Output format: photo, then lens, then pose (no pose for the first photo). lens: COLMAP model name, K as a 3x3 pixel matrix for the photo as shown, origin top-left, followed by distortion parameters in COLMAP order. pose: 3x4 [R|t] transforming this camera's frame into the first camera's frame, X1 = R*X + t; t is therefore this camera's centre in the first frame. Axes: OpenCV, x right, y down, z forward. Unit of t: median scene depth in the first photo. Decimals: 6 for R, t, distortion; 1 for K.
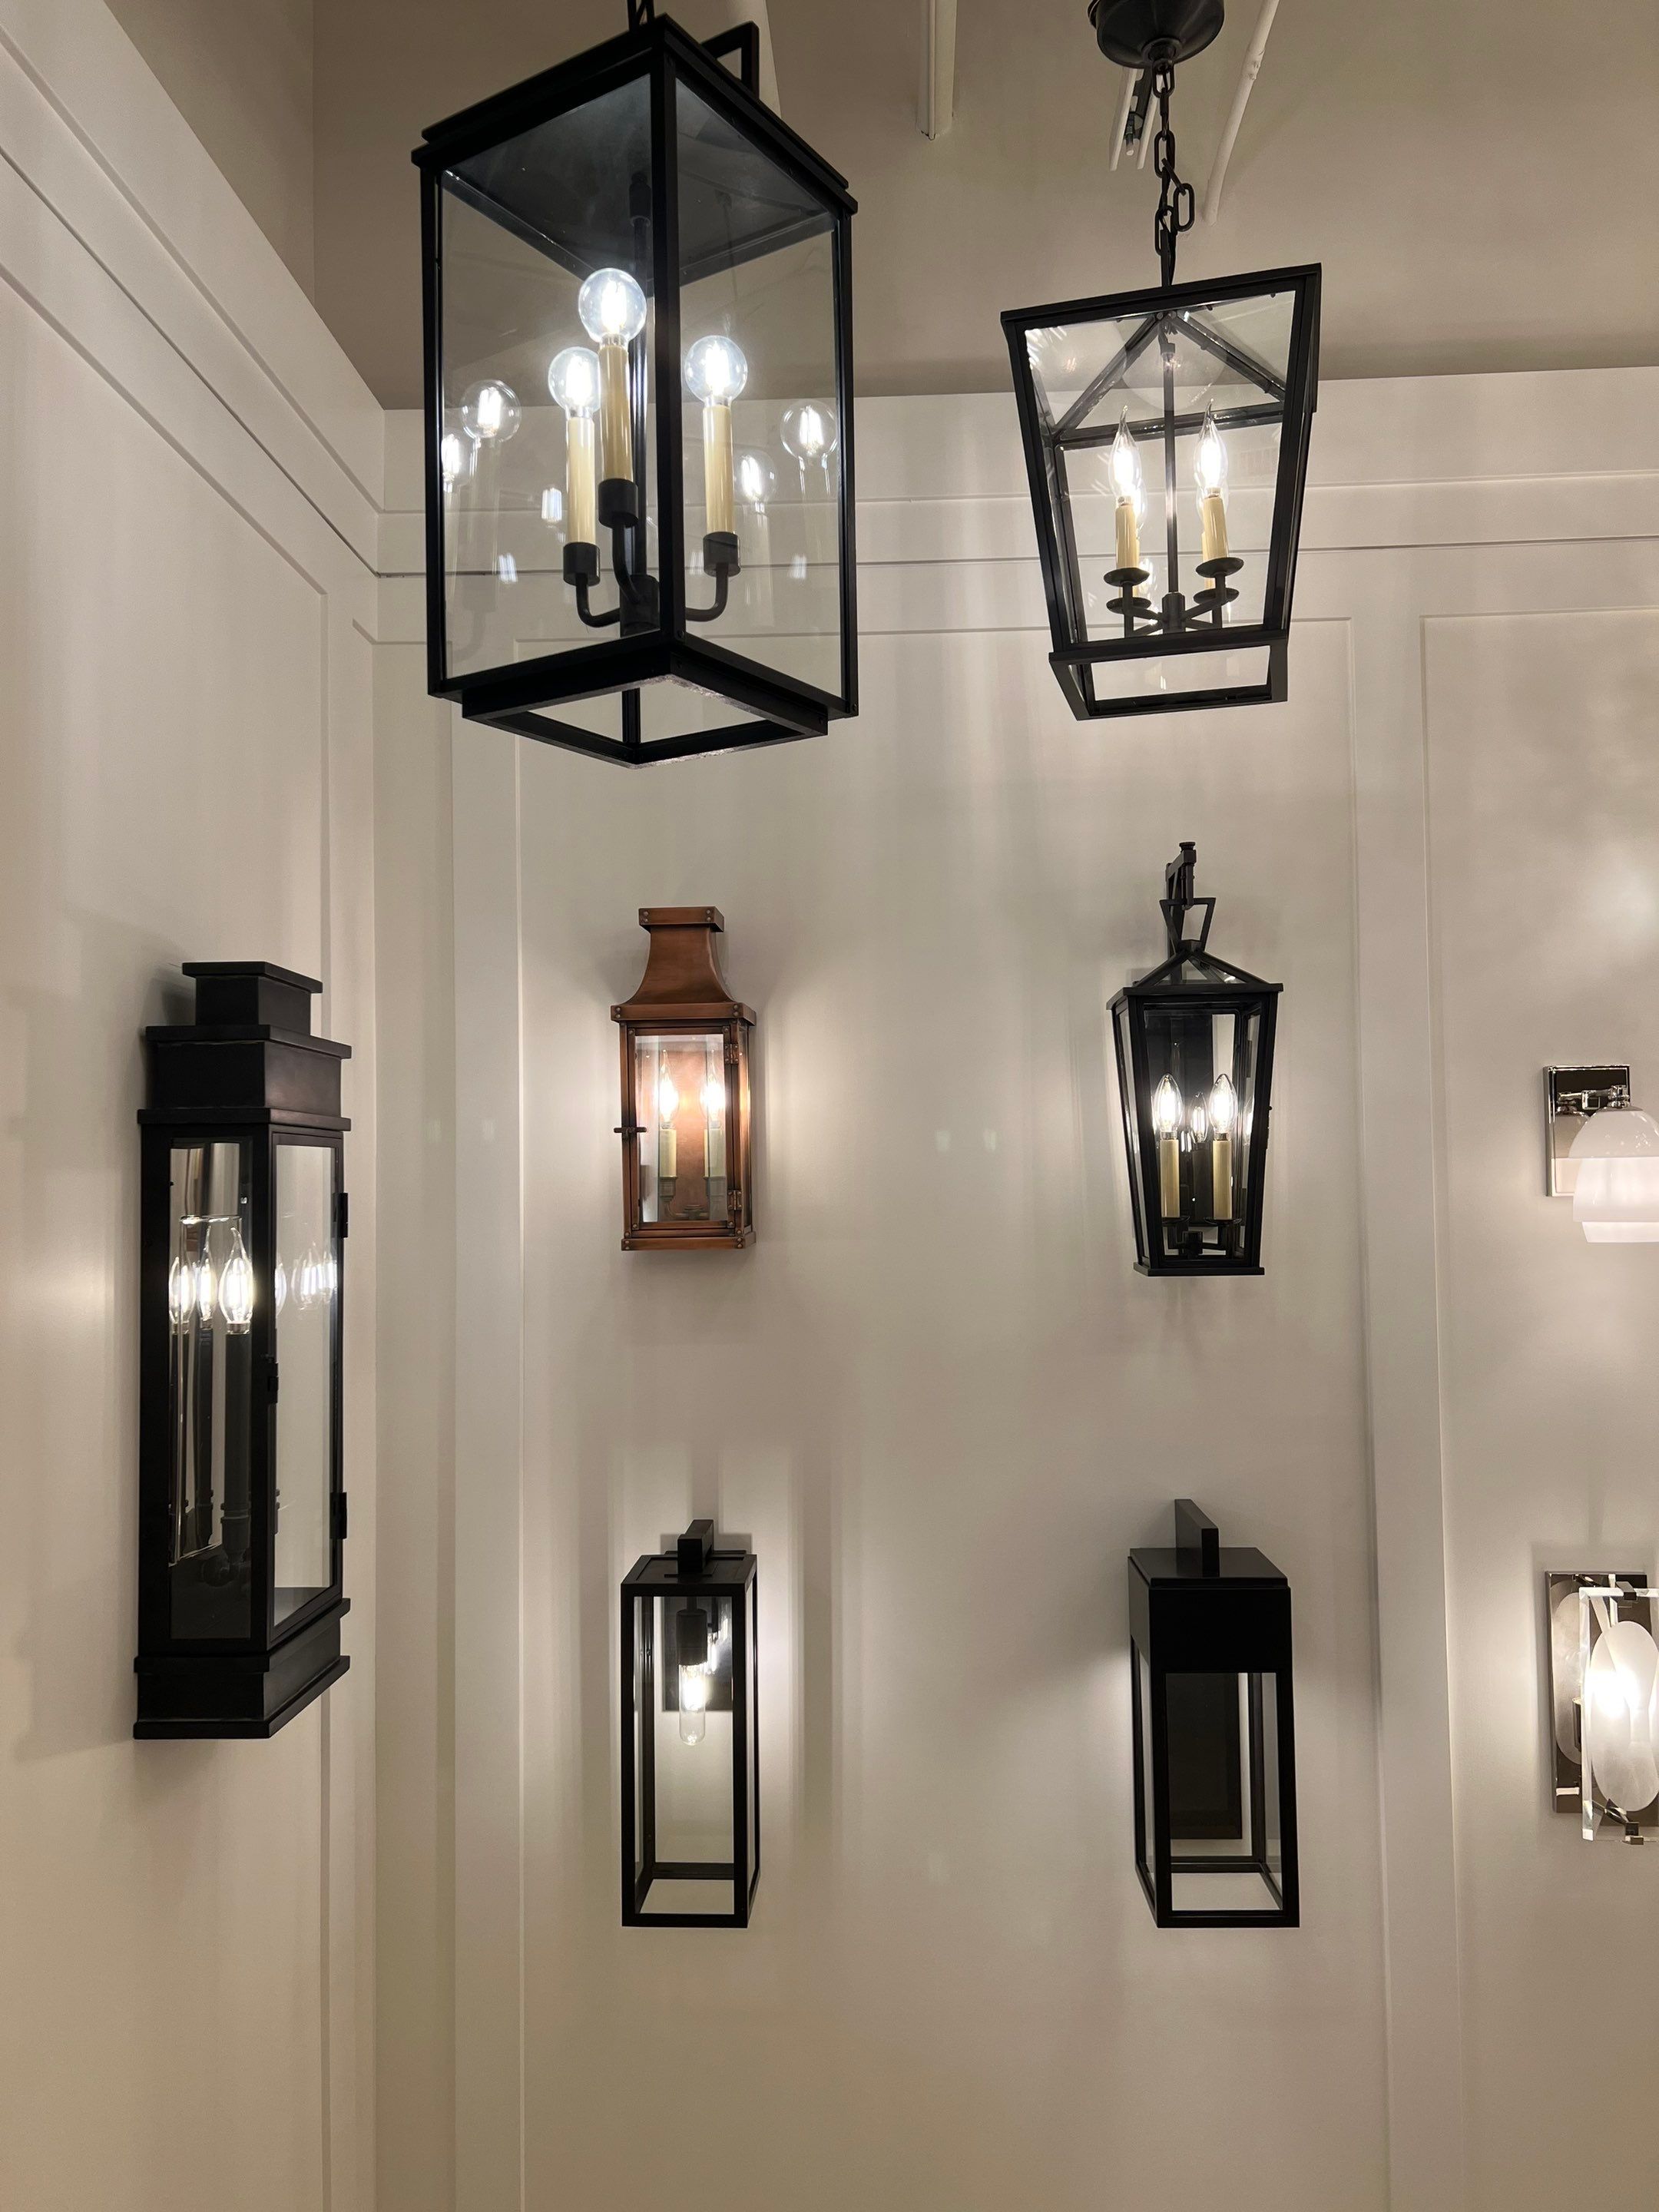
lens RADIAL K [[1660.5, 0, 835.8], [0, 1660.5, 1113.5], [0, 0, 1]] dist [0.053784, -0.062688]
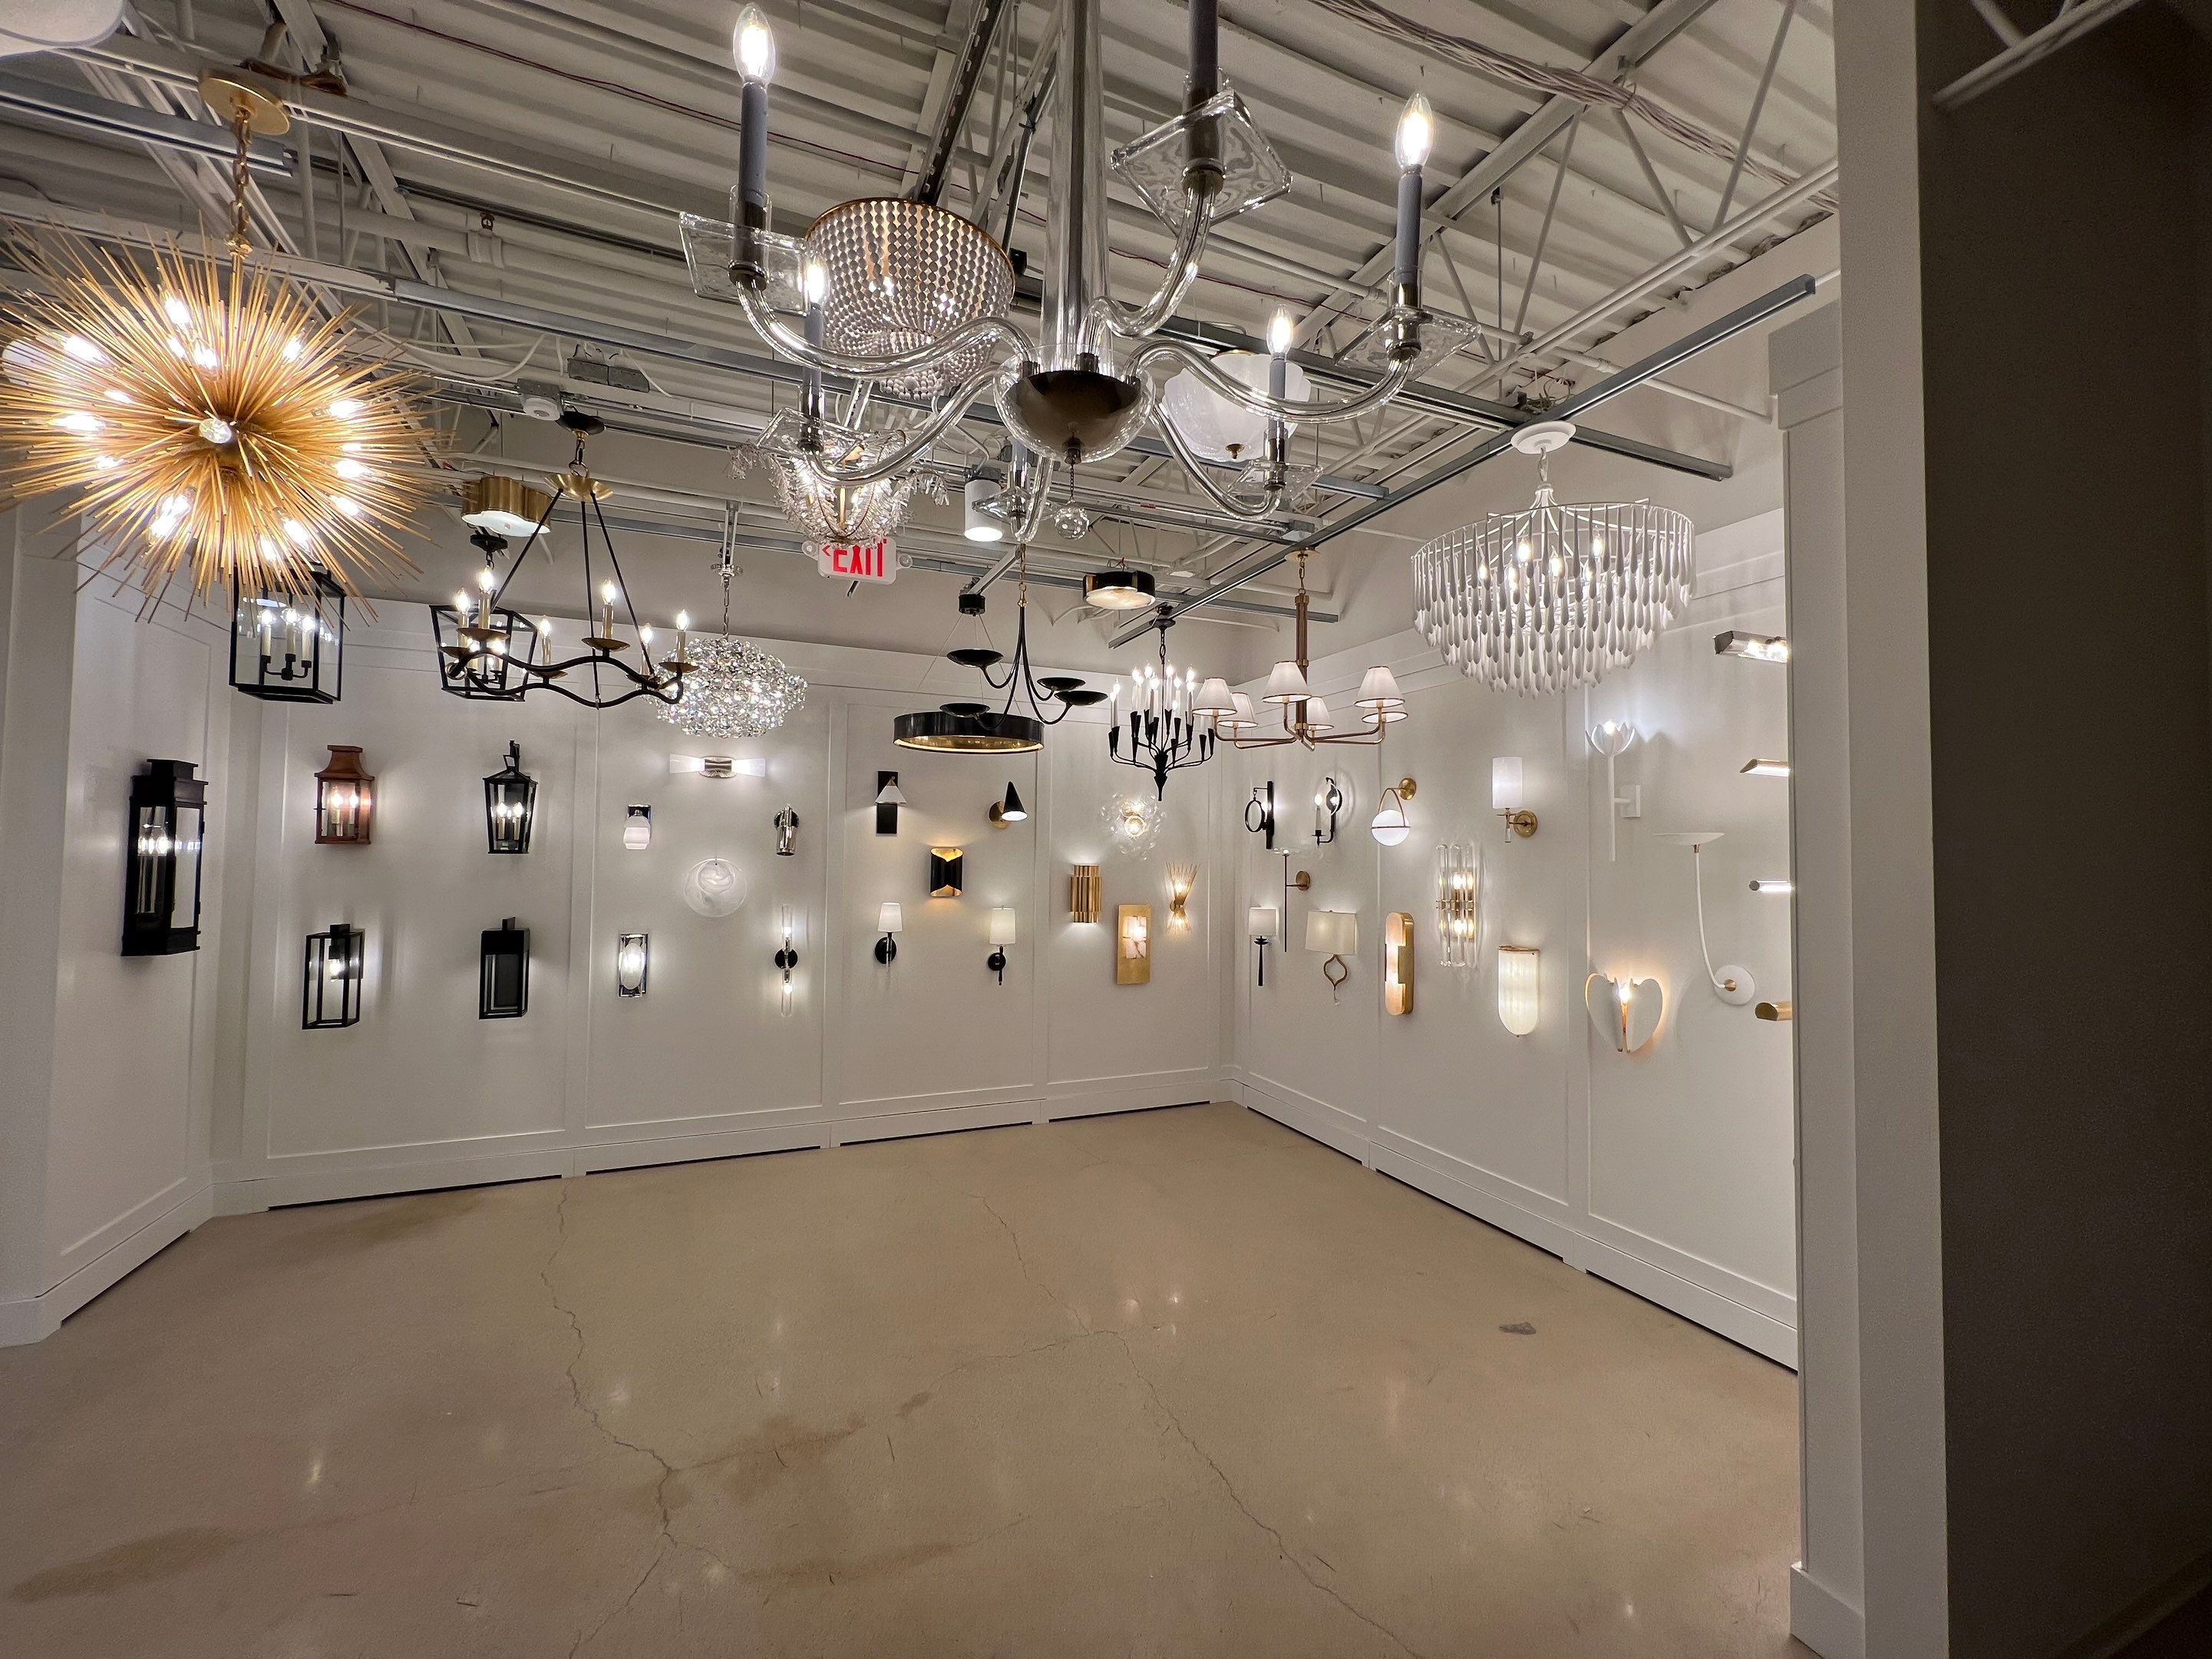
lens RADIAL K [[903.9, 0, 1109.3], [0, 903.9, 826.3], [0, 0, 1]] dist [-0.002145, 0.000937]
pose [[0.902074, 0.037942, 0.429911, 0.561428], [-0.039409, 0.999208, -0.005493, -0.009518], [-0.429779, -0.011987, 0.902855, -1.427586]]
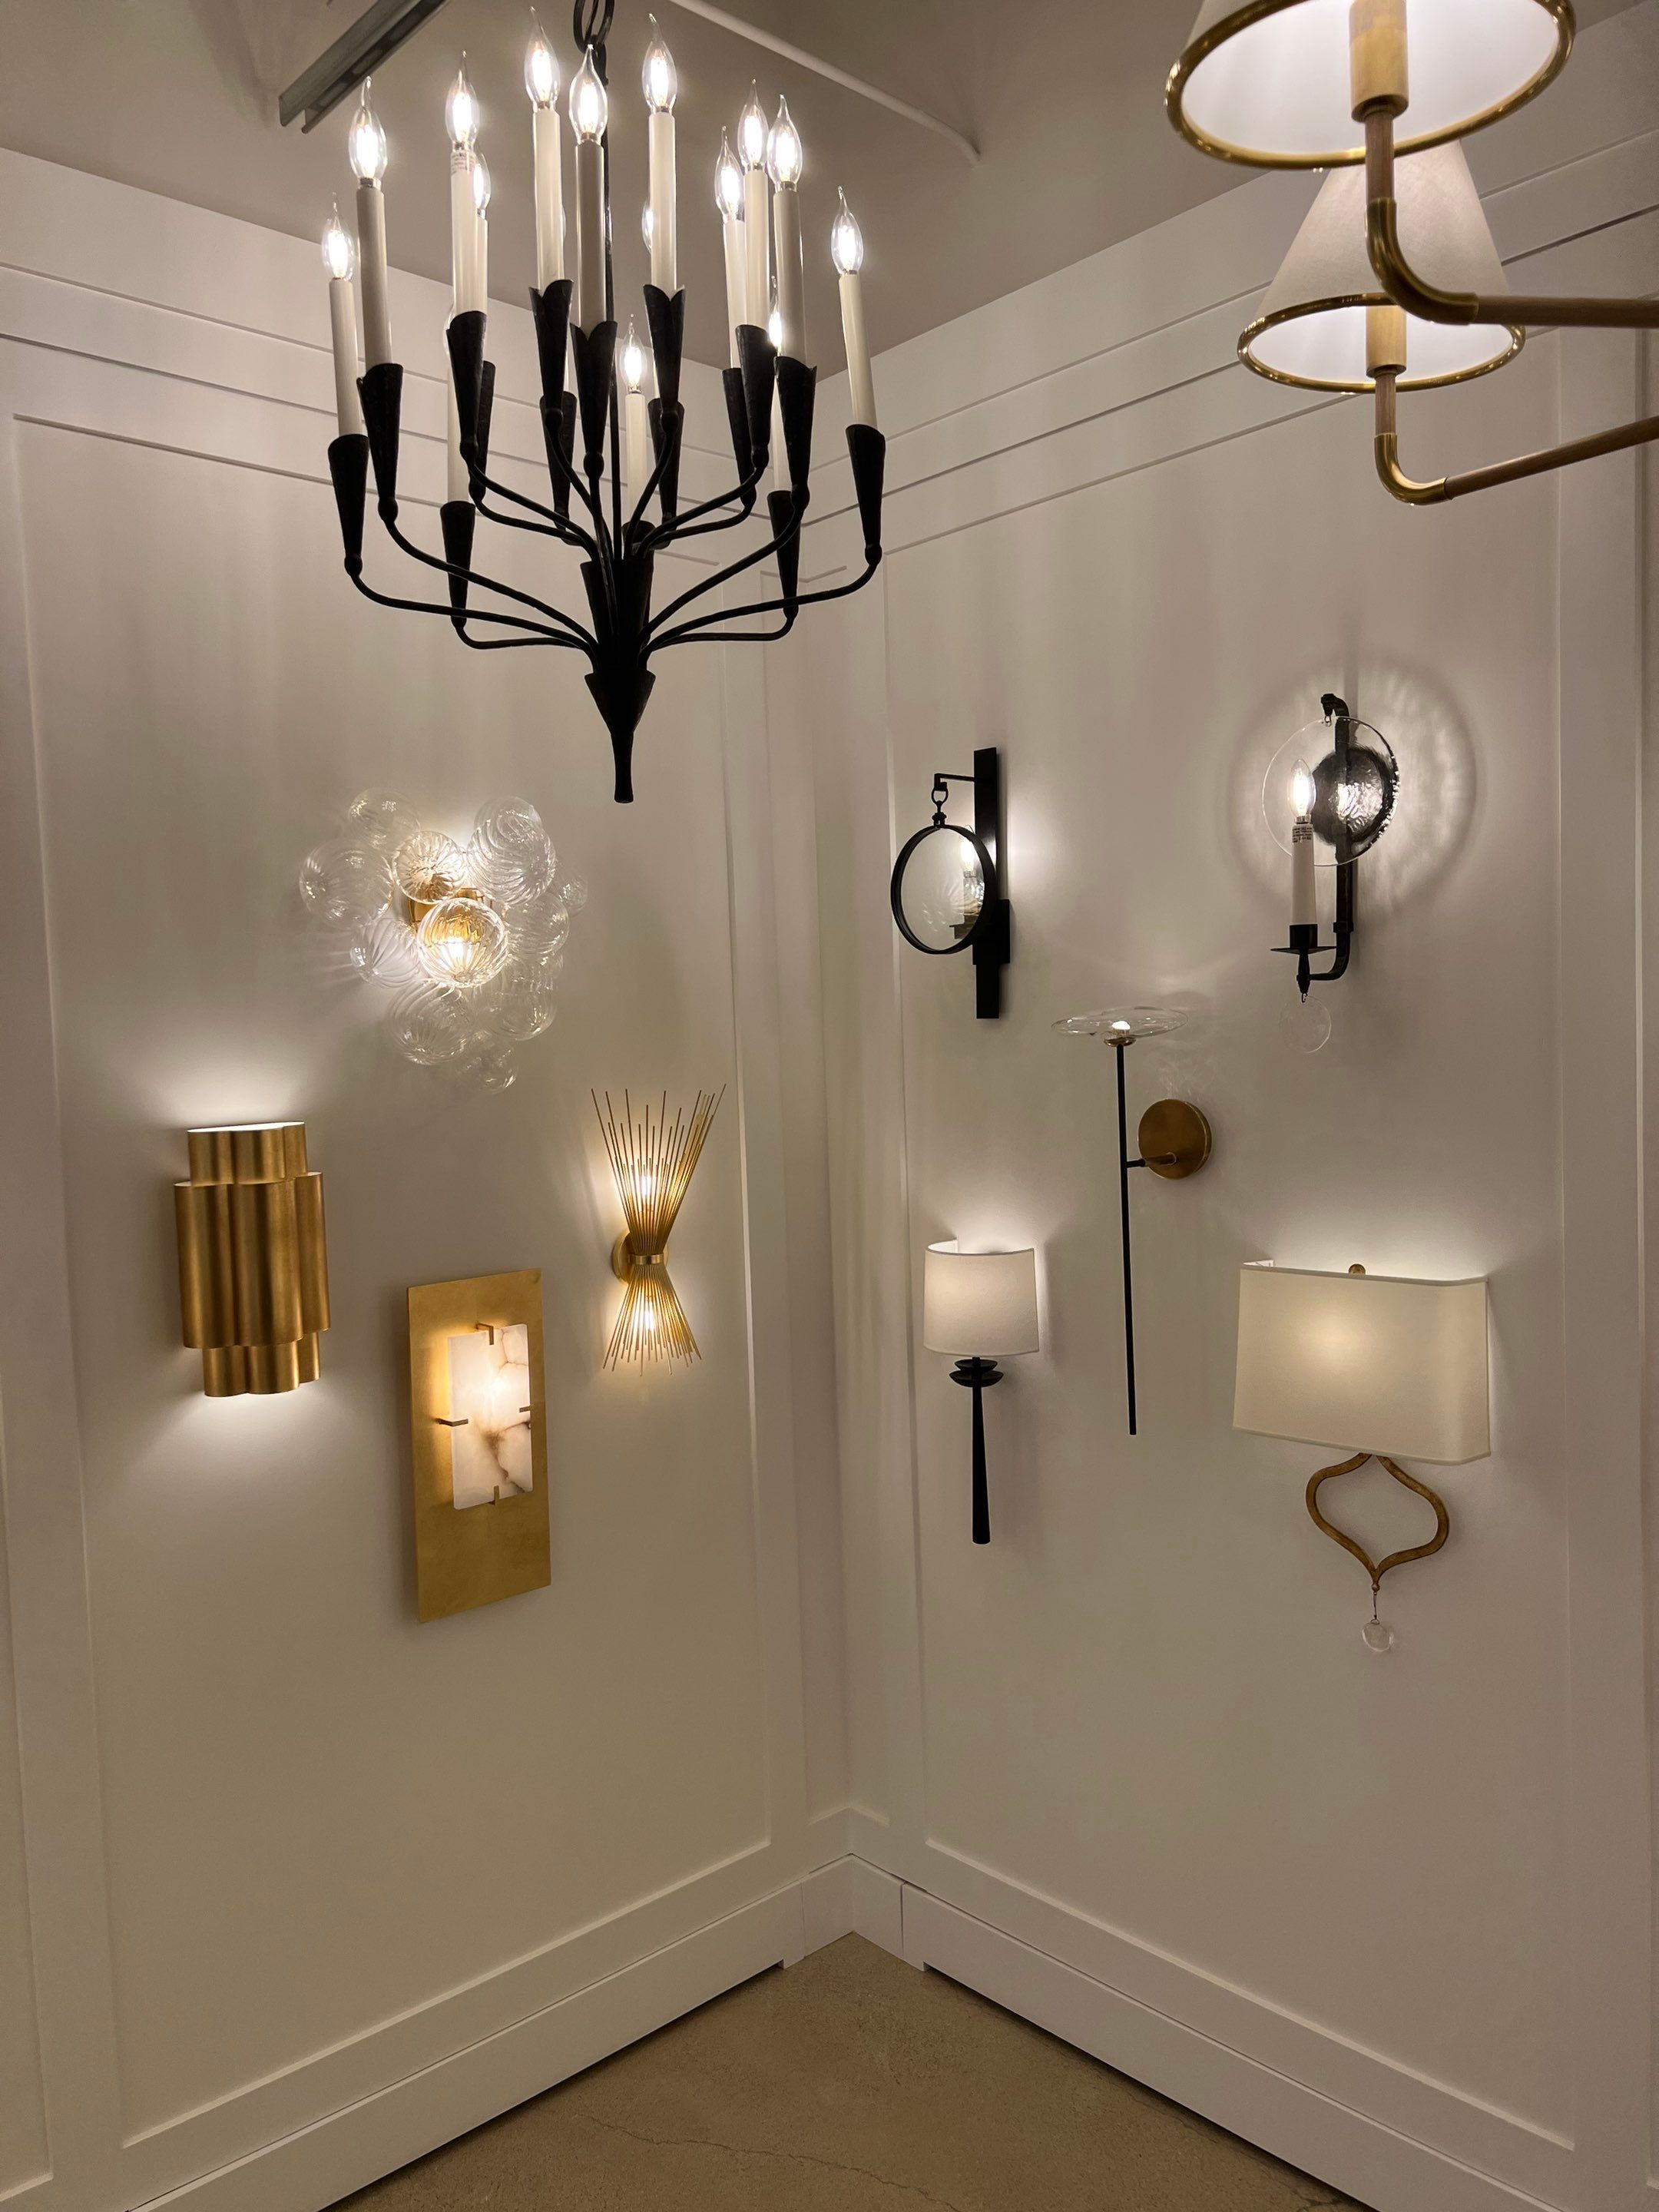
lens RADIAL K [[1660.5, 0, 828.2], [0, 1660.5, 1130.8], [0, 0, 1]] dist [0.053784, -0.062688]
pose [[0.718734, -0.055318, 0.693081, 1.167054], [-0.000460, 0.996792, 0.080036, 0.008825], [-0.695285, -0.057844, 0.716403, -0.040544]]
